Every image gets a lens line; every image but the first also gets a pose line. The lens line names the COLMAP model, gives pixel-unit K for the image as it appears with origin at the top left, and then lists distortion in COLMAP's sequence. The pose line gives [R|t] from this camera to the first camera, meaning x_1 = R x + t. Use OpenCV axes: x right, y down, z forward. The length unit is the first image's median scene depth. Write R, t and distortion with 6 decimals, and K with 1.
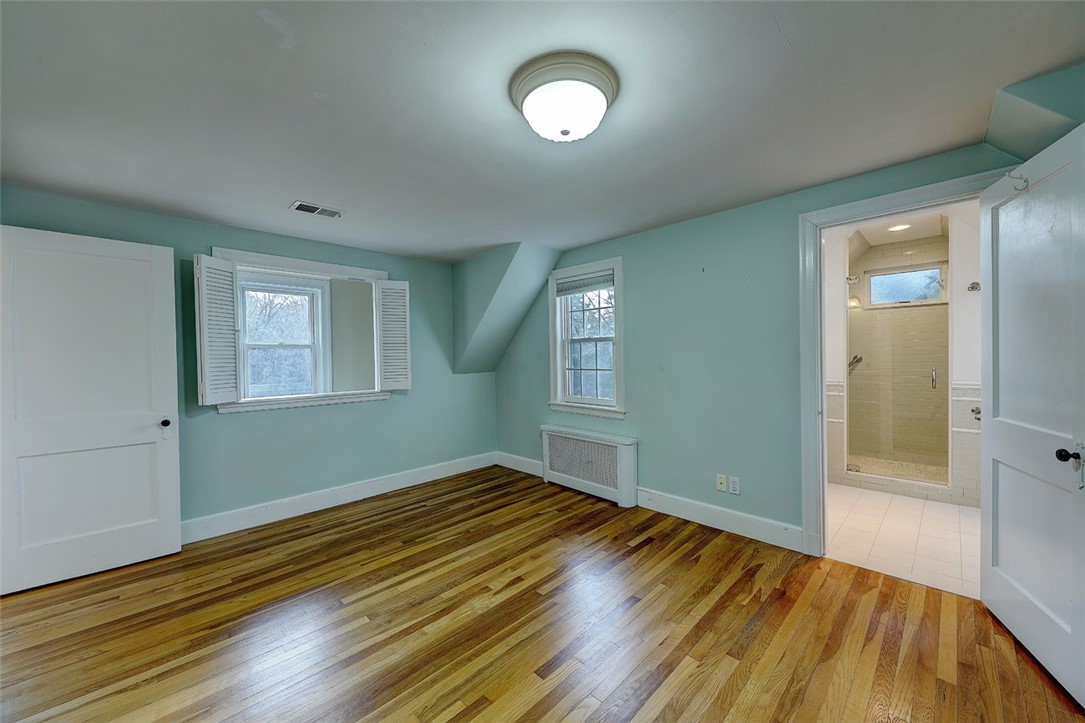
lens RADIAL K [[399.1, 0, 542.5], [0, 399.1, 361.5], [0, 0, 1]] dist [0.000905, -0.000048]
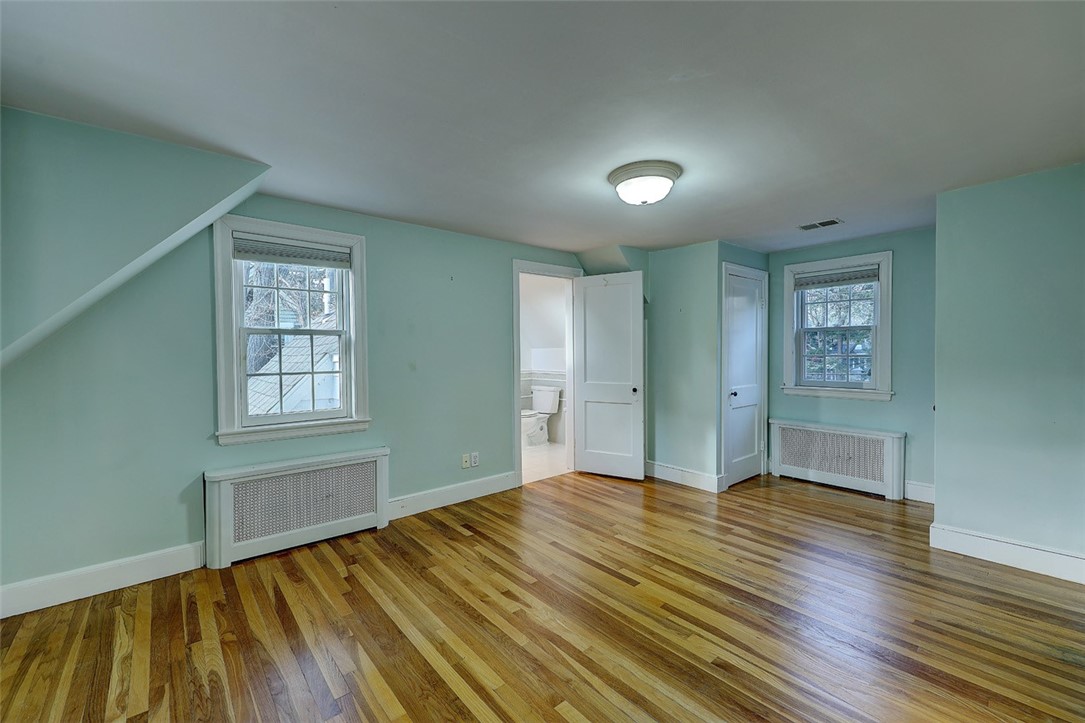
lens RADIAL K [[452.2, 0, 547.9], [0, 452.2, 360.3], [0, 0, 1]] dist [0.009022, -0.005018]
pose [[0.072151, -0.007263, 0.997367, -0.785285], [0.019664, 0.999789, 0.005858, 0.000893], [-0.997200, 0.019190, 0.072279, 0.586929]]
